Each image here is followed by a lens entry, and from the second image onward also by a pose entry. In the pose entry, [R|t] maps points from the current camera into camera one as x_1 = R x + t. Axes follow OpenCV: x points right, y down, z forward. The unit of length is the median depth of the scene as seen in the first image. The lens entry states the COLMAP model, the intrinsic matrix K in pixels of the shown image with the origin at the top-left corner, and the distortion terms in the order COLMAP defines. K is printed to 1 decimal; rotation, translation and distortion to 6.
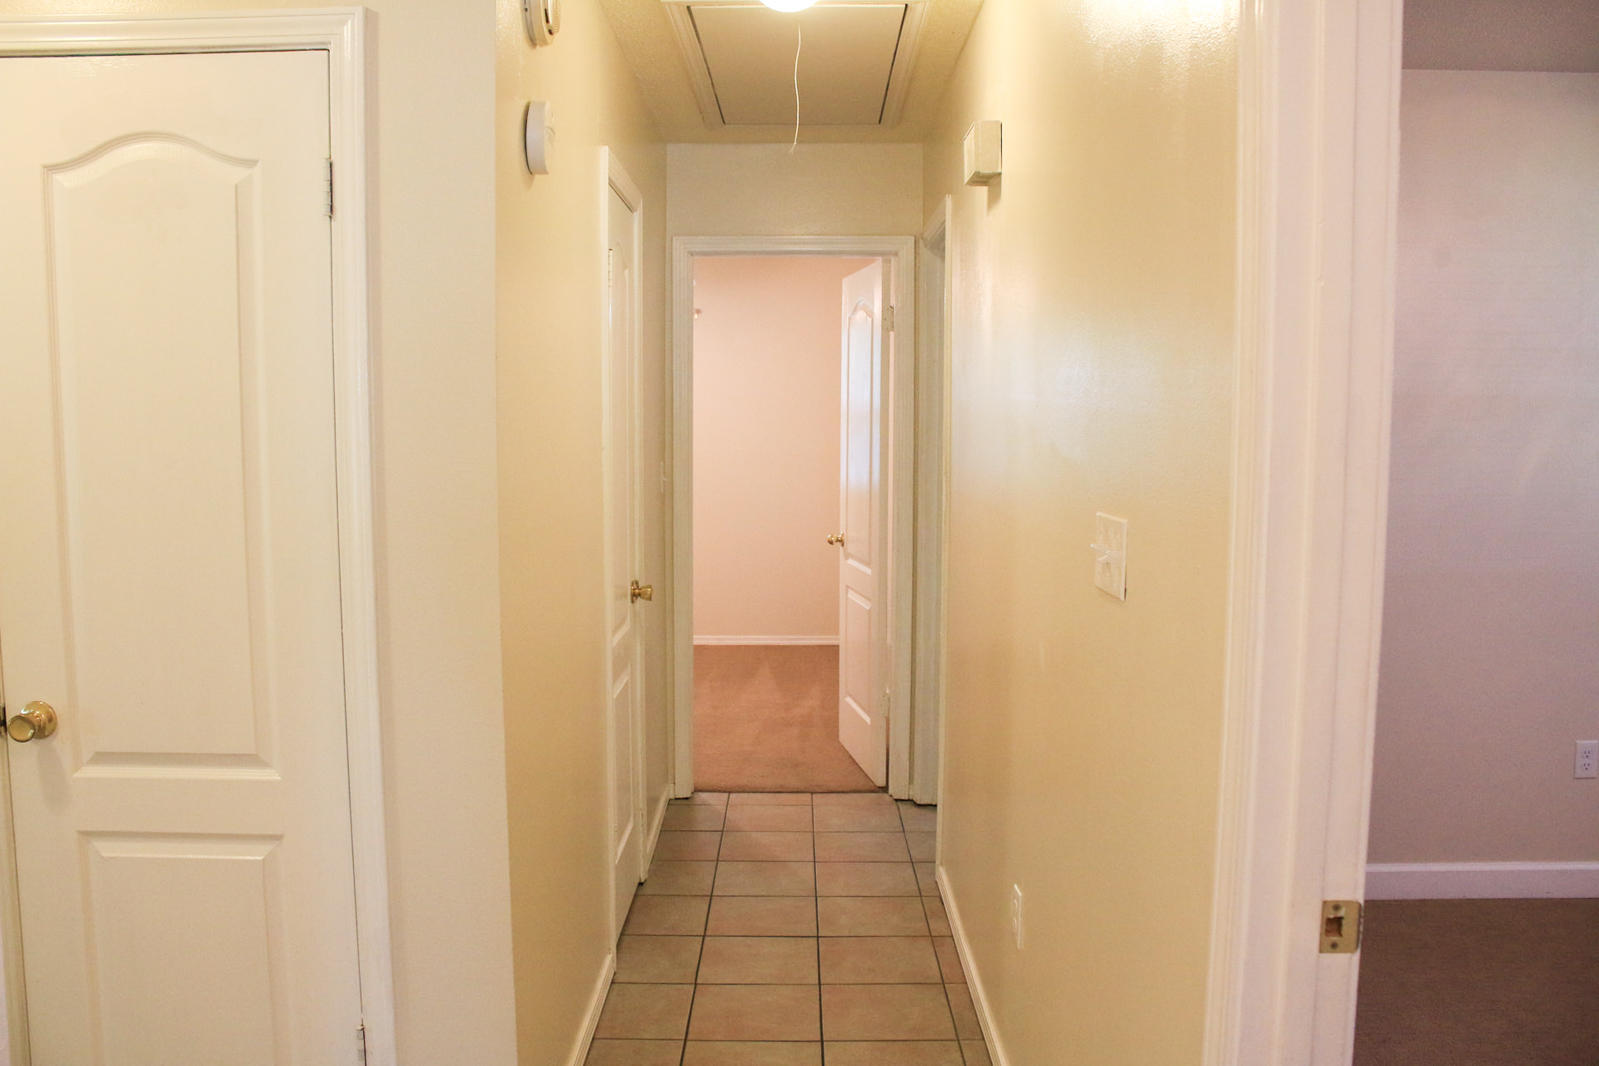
lens RADIAL K [[1319.0, 0, 784.6], [0, 1319.0, 530.6], [0, 0, 1]] dist [0.002648, 0.000352]
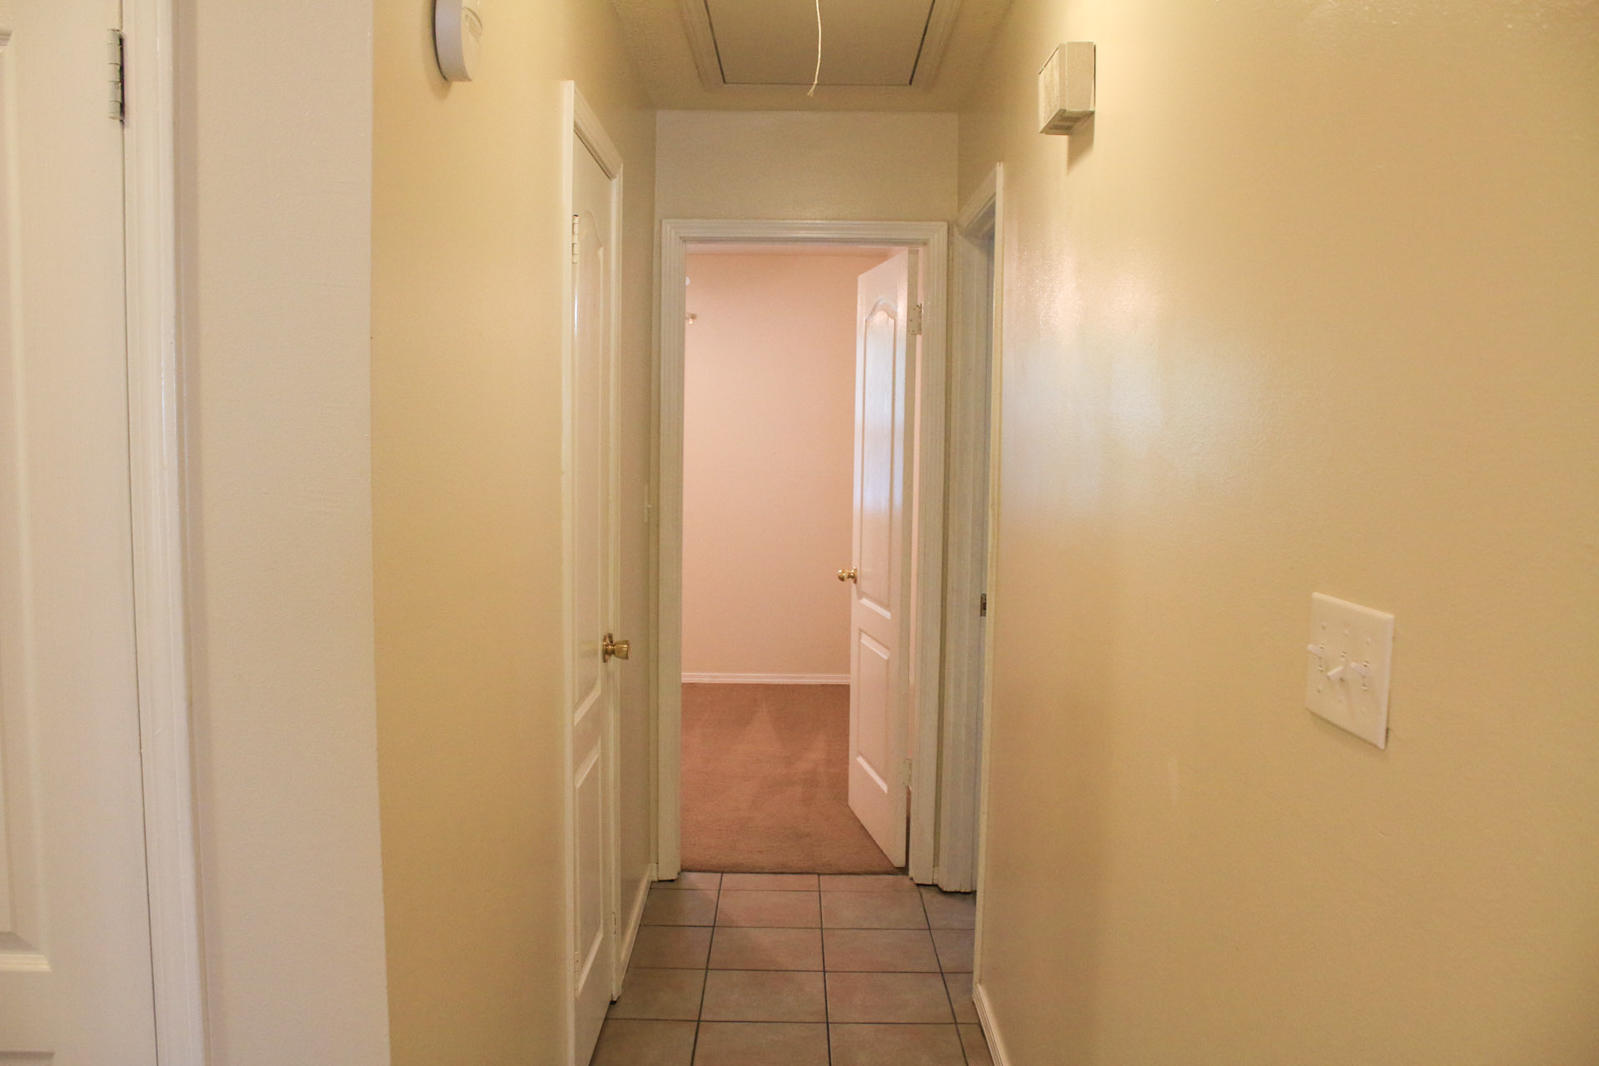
lens RADIAL K [[1281.4, 0, 799.6], [0, 1281.4, 540.3], [0, 0, 1]] dist [-0.009160, -0.002797]
pose [[0.999810, 0.010083, 0.016668, -0.008217], [-0.010039, 0.999946, -0.002727, -0.015759], [-0.016695, 0.002559, 0.999857, 0.179414]]
